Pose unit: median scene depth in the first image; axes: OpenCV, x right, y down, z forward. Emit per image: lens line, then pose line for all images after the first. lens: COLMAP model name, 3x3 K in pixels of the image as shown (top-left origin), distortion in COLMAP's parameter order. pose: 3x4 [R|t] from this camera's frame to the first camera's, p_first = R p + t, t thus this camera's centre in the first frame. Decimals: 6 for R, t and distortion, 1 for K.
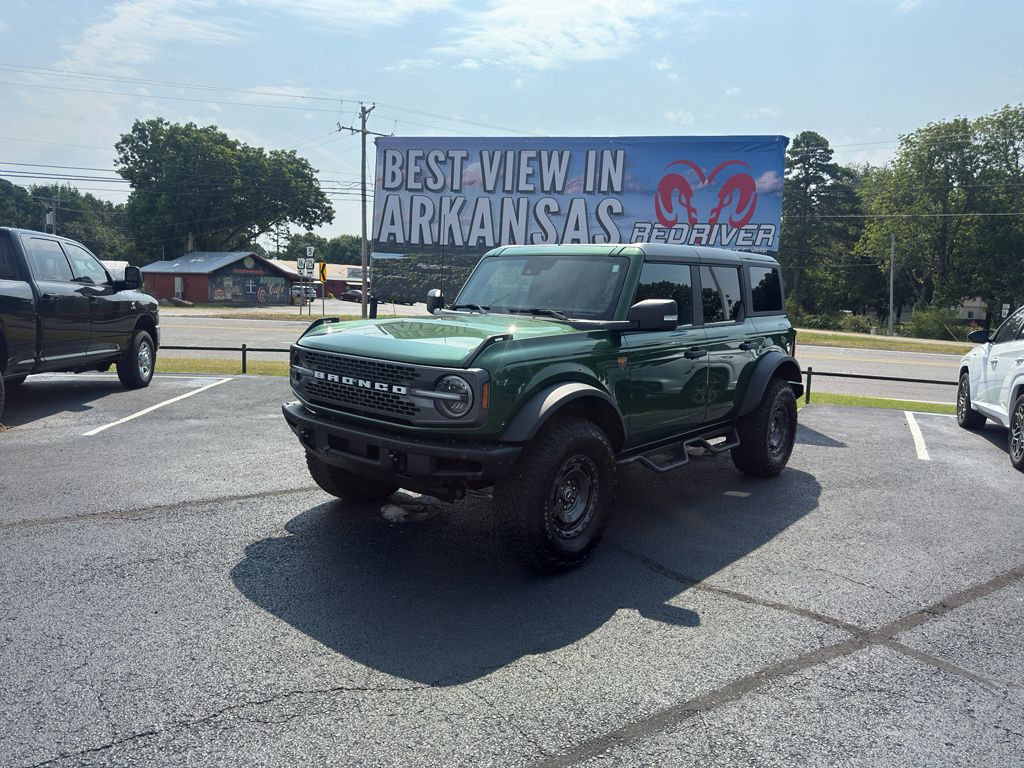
lens RADIAL K [[717.1, 0, 500.0], [0, 717.1, 382.3], [0, 0, 1]] dist [0.050528, -0.055012]
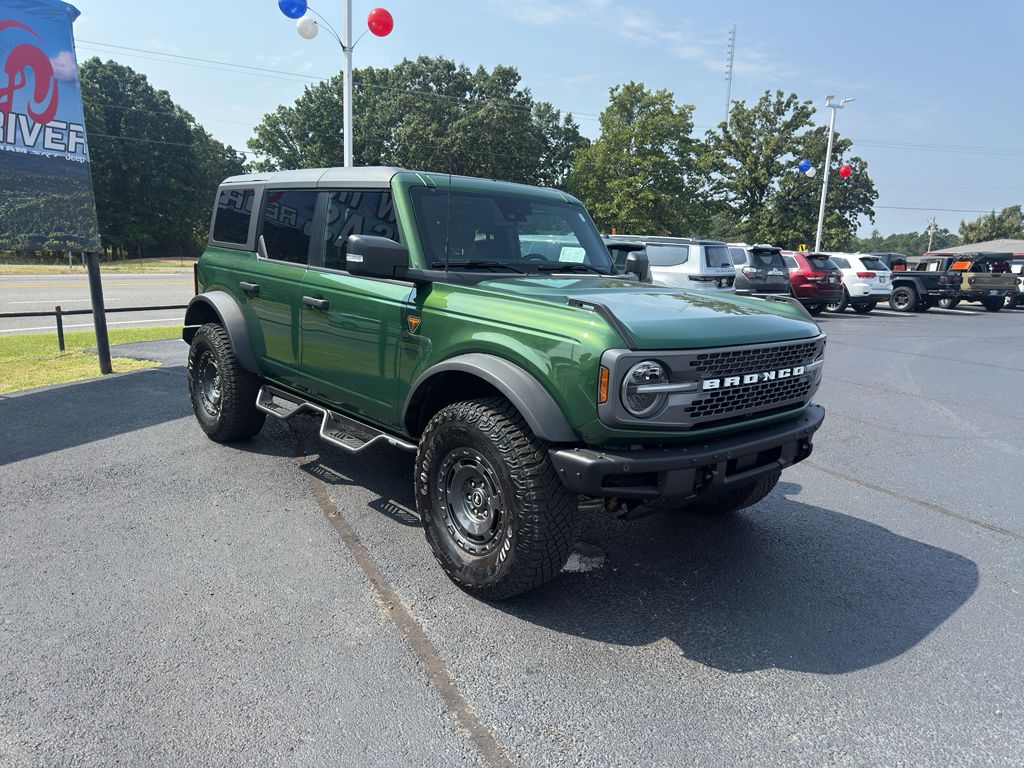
lens RADIAL K [[724.2, 0, 519.4], [0, 724.2, 397.6], [0, 0, 1]] dist [0.019316, -0.023062]
pose [[0.111526, -0.232558, 0.966167, -0.363256], [0.087622, 0.970747, 0.223546, -0.064639], [-0.989891, 0.059726, 0.128641, 0.427457]]
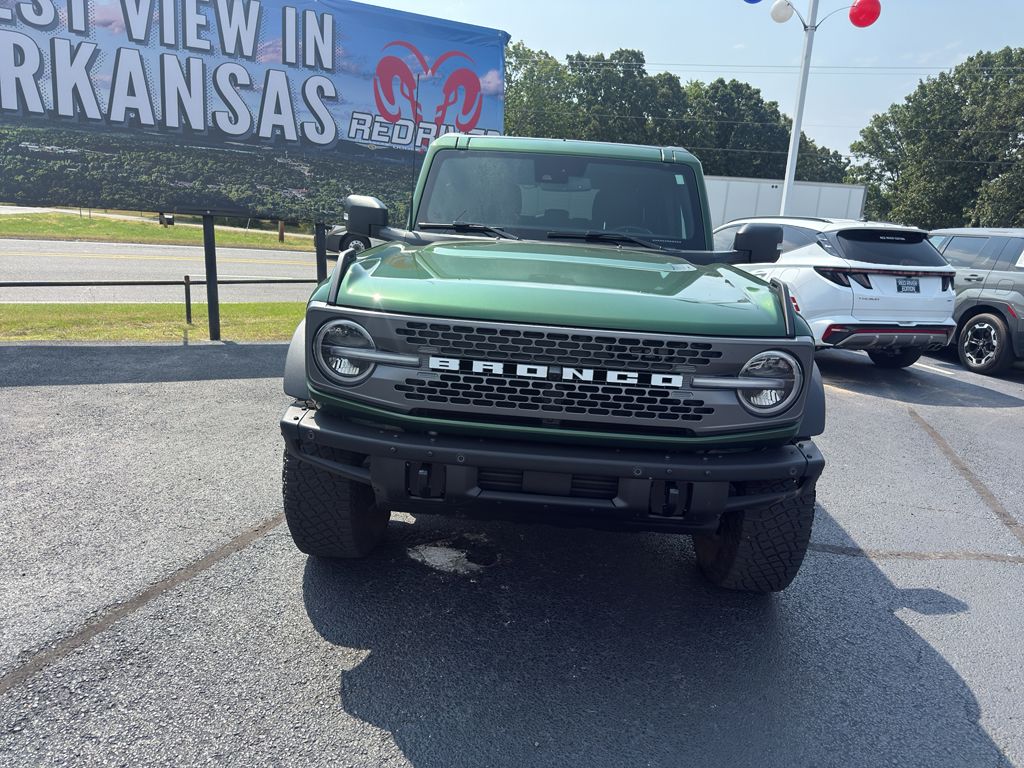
lens RADIAL K [[724.2, 0, 516.1], [0, 724.2, 394.1], [0, 0, 1]] dist [0.019316, -0.023062]
pose [[0.777699, -0.133539, 0.614289, -0.211832], [0.045496, 0.986571, 0.156870, -0.027184], [-0.626988, -0.094050, 0.773331, 0.214250]]
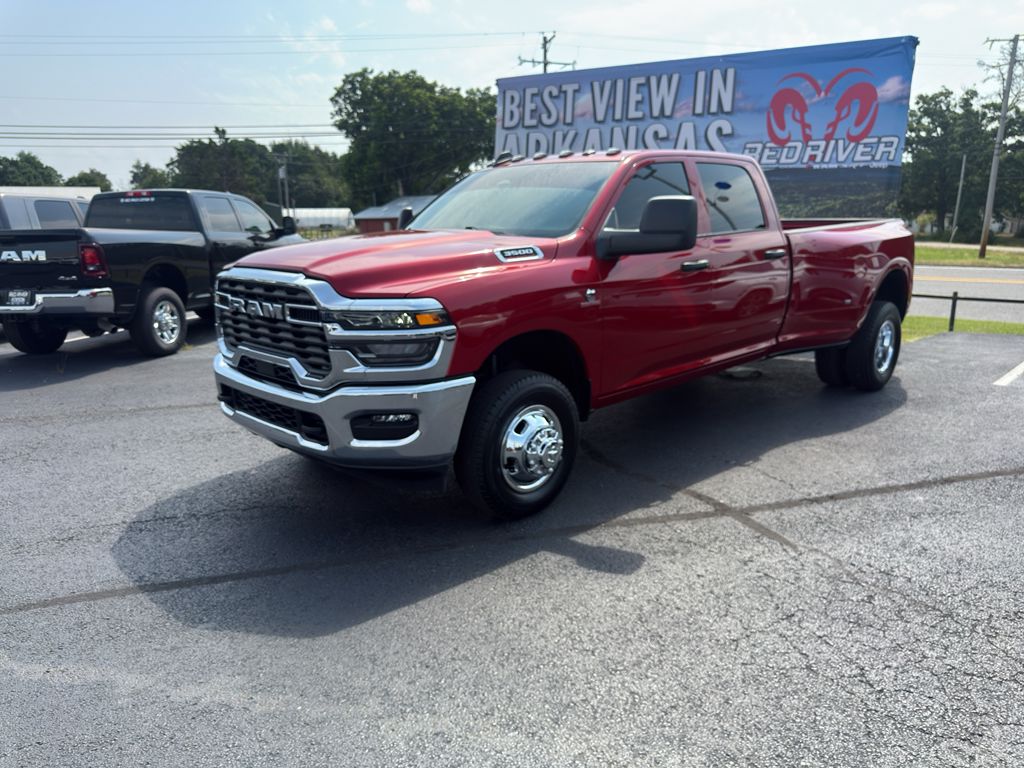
lens RADIAL K [[724.2, 0, 496.4], [0, 724.2, 401.0], [0, 0, 1]] dist [0.019316, -0.023062]
pose [[0.959524, 0.024194, -0.280585, 0.146670], [0.007191, 0.993873, 0.110292, 0.012333], [0.281535, -0.107845, 0.953471, -0.064584]]
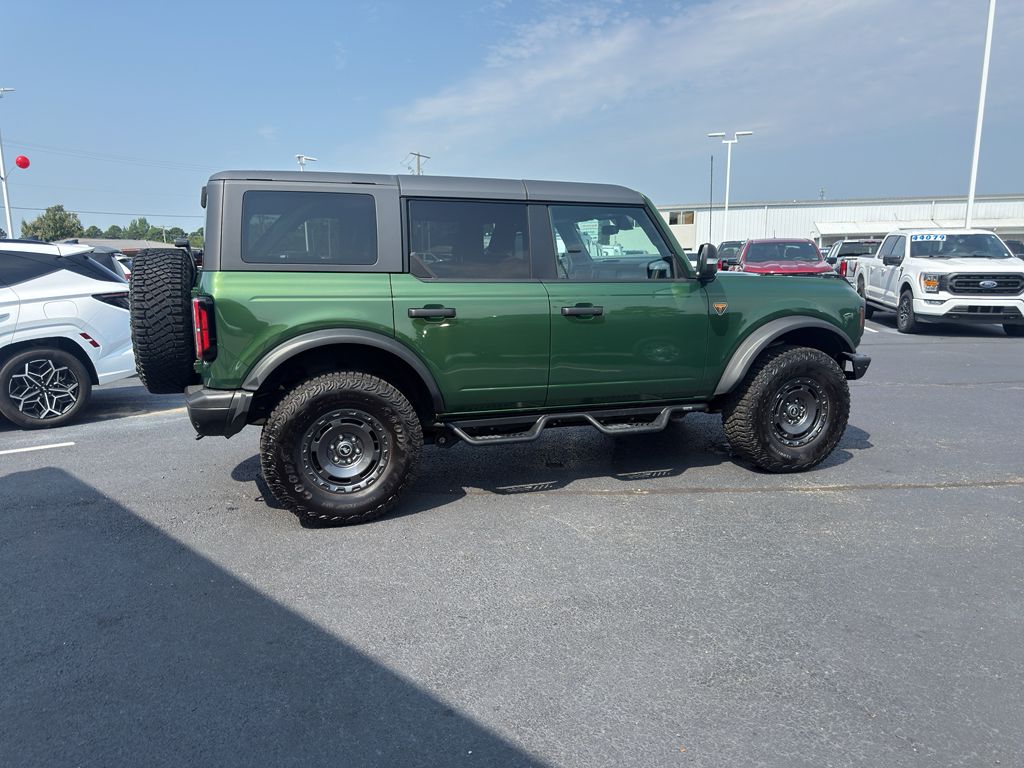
lens RADIAL K [[724.2, 0, 507.2], [0, 724.2, 387.2], [0, 0, 1]] dist [0.019316, -0.023062]
pose [[-0.863604, -0.113109, 0.491320, -0.162036], [0.042277, 0.954831, 0.294127, -0.119269], [-0.502396, 0.274781, -0.819814, 0.945690]]
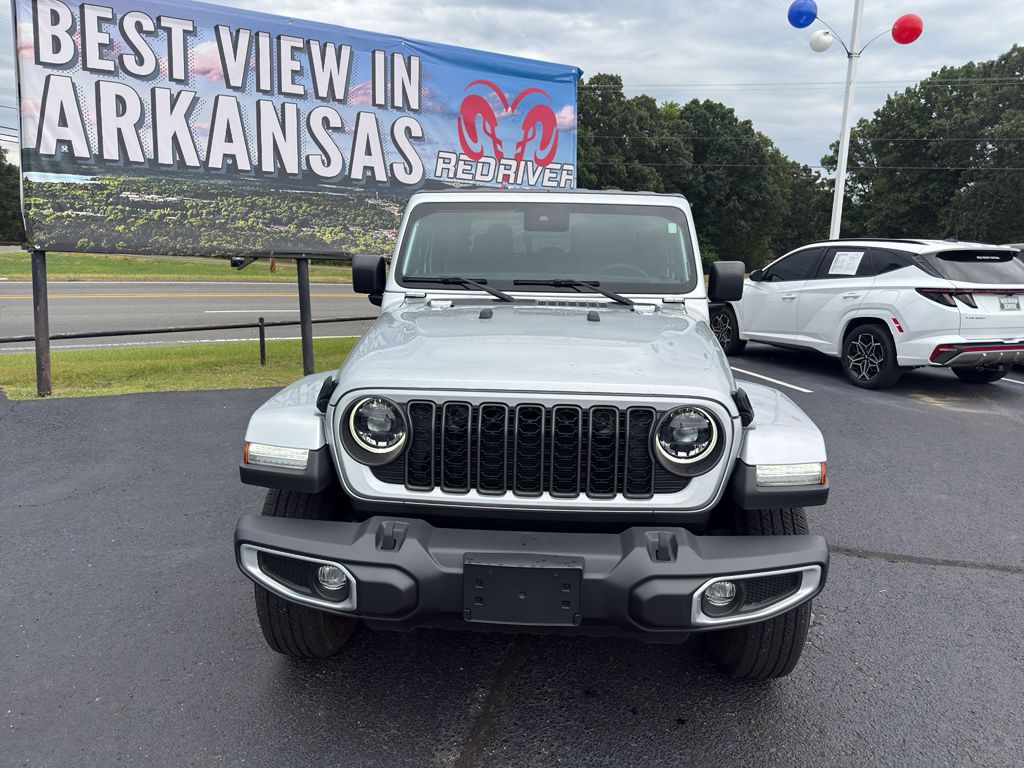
lens RADIAL K [[724.2, 0, 520.9], [0, 724.2, 380.2], [0, 0, 1]] dist [0.019316, -0.023062]
pose [[0.750123, -0.136811, 0.646992, -0.305713], [0.082014, 0.990059, 0.114268, -0.049543], [-0.656193, -0.032653, 0.753886, 0.301866]]
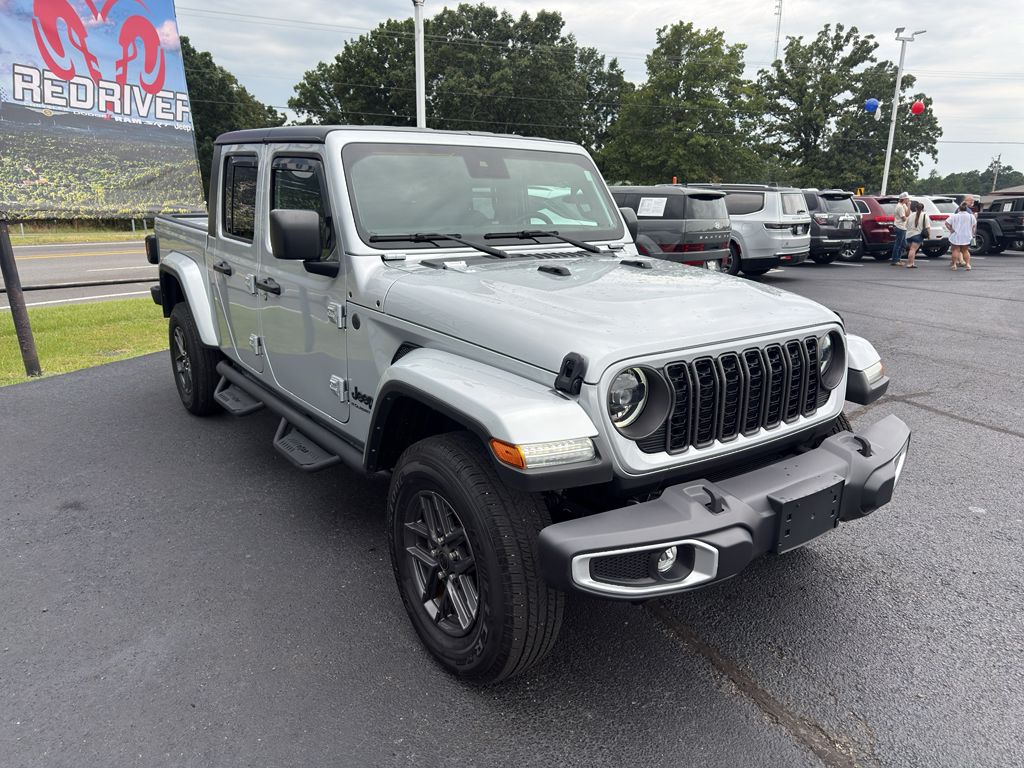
lens RADIAL K [[724.2, 0, 521.2], [0, 724.2, 400.7], [0, 0, 1]] dist [0.019316, -0.023062]
pose [[0.159783, -0.296894, 0.941448, -0.390223], [0.119136, 0.952529, 0.280168, -0.072831], [-0.979937, 0.067394, 0.187569, 0.481360]]
